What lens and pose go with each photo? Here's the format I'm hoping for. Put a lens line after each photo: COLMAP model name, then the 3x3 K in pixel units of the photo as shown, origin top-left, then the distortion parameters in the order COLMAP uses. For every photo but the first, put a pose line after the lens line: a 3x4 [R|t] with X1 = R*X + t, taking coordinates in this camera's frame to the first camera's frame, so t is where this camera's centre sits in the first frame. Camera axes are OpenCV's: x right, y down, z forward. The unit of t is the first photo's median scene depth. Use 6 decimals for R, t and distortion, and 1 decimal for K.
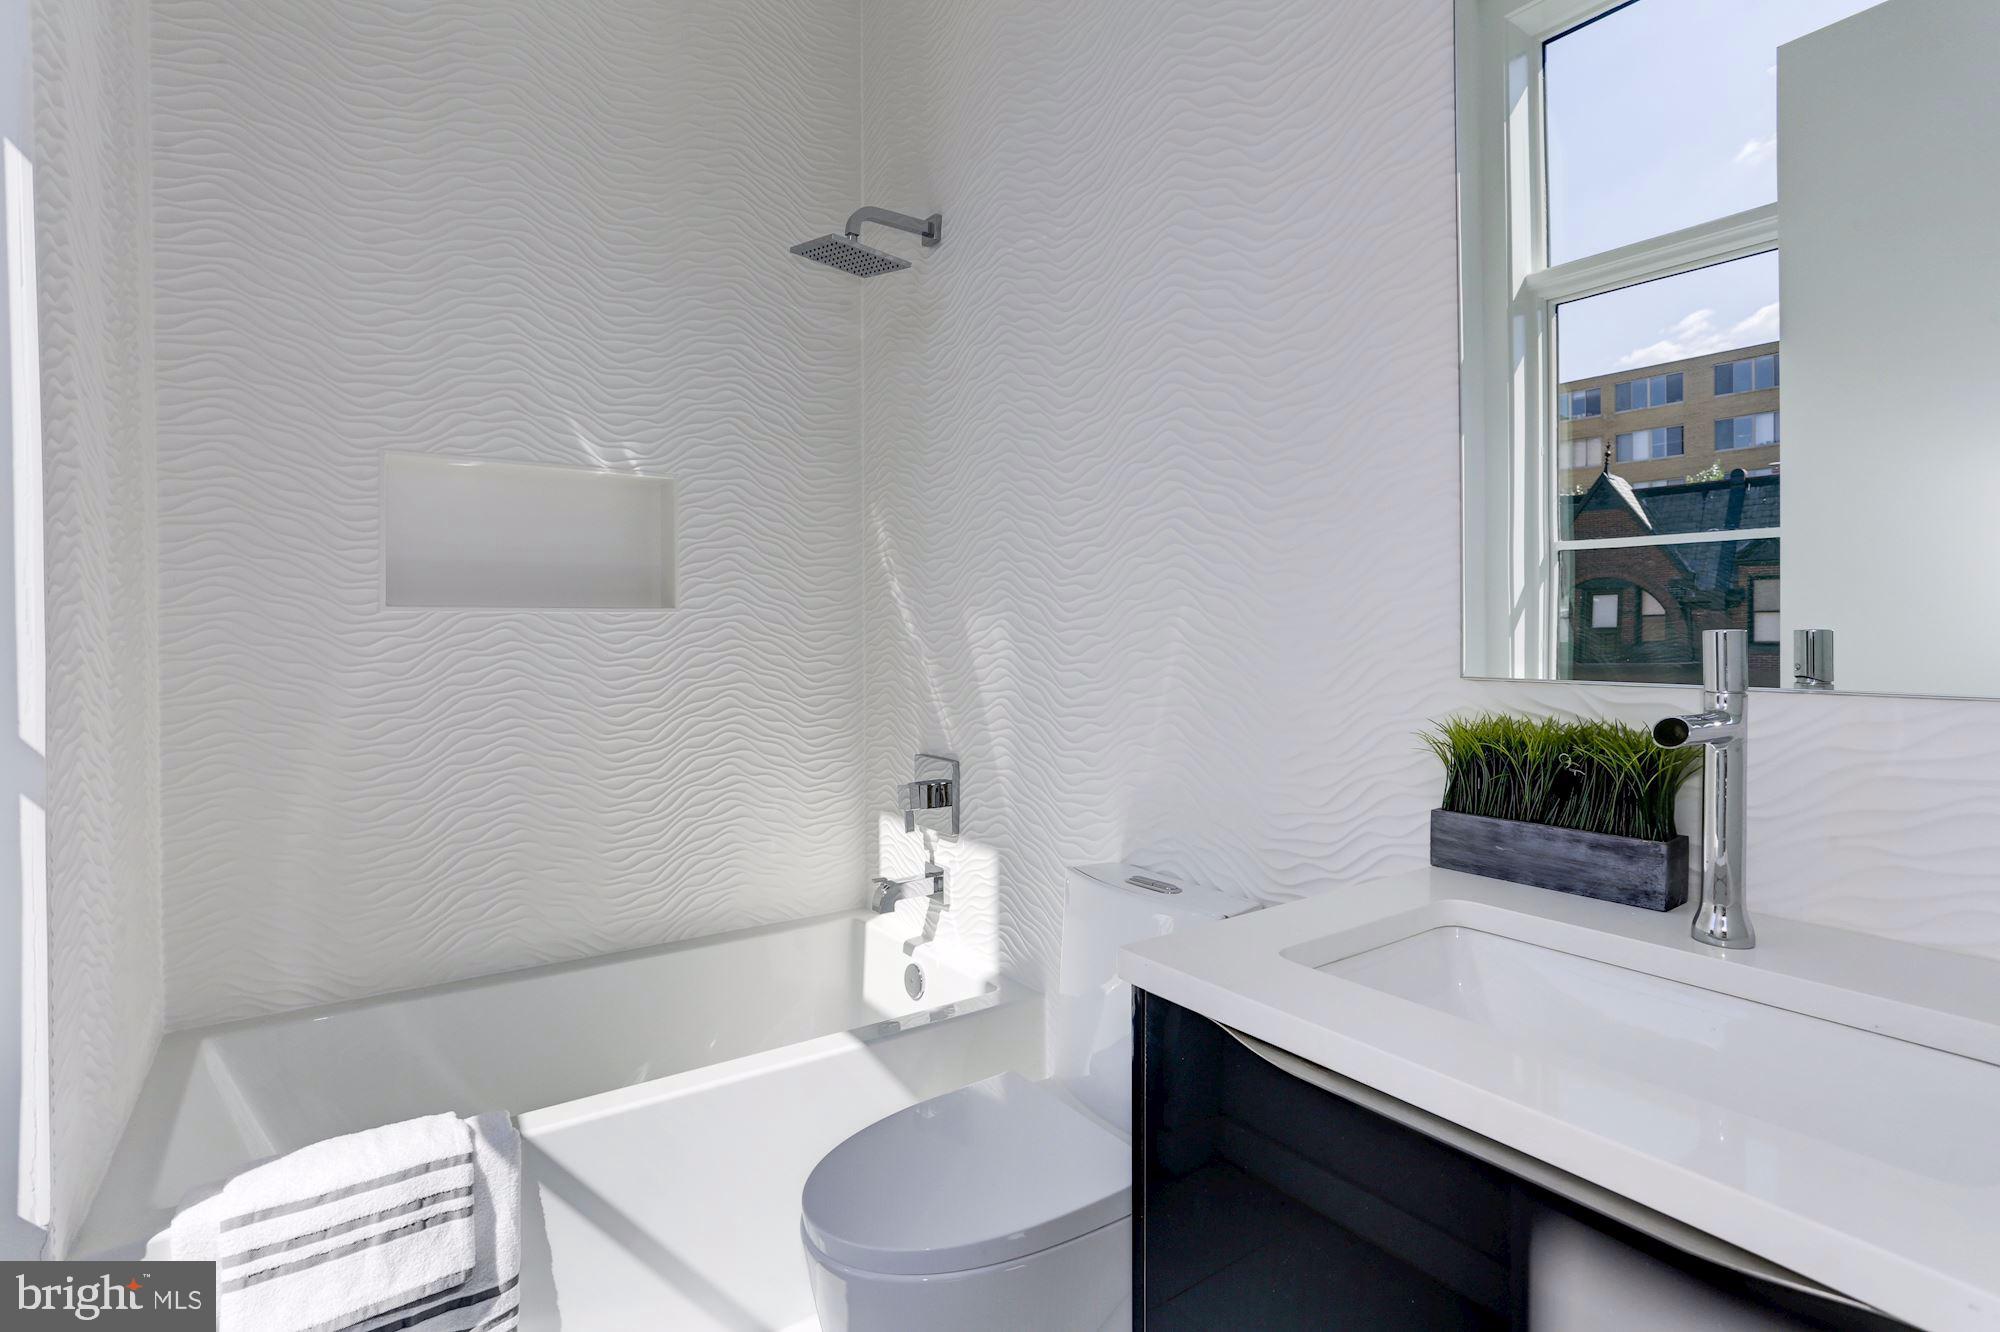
lens RADIAL K [[968.5, 0, 998.7], [0, 968.5, 655.6], [0, 0, 1]] dist [-0.072500, 0.030379]
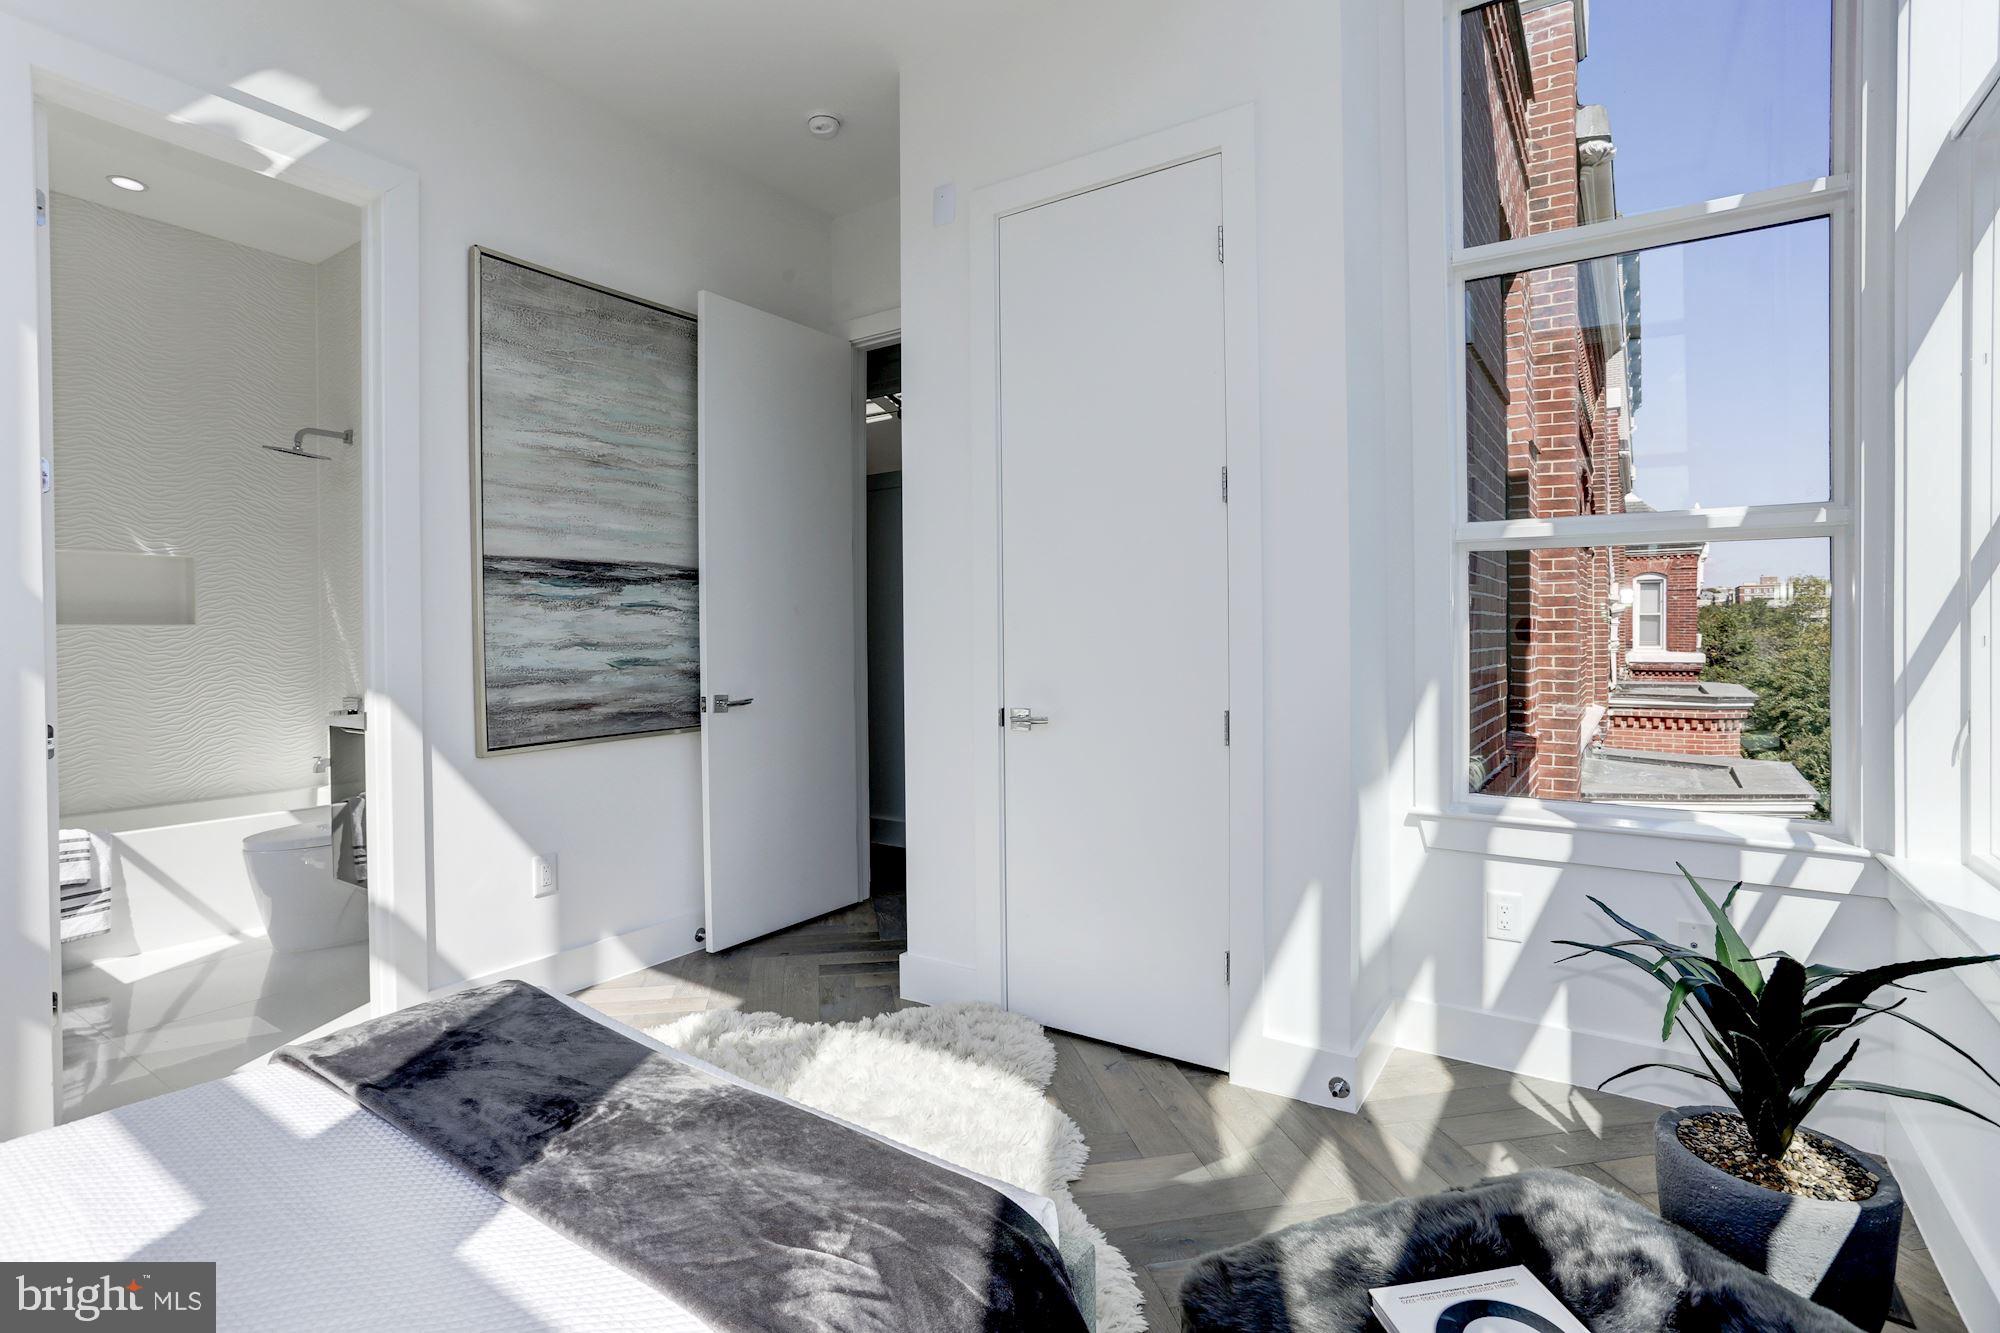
lens RADIAL K [[968.5, 0, 1002.3], [0, 968.5, 656.9], [0, 0, 1]] dist [-0.072500, 0.030379]
pose [[0.932655, -0.003605, 0.360753, 0.801538], [0.008493, 0.999892, -0.011965, 0.083407], [-0.360671, 0.014223, 0.932585, -2.135119]]
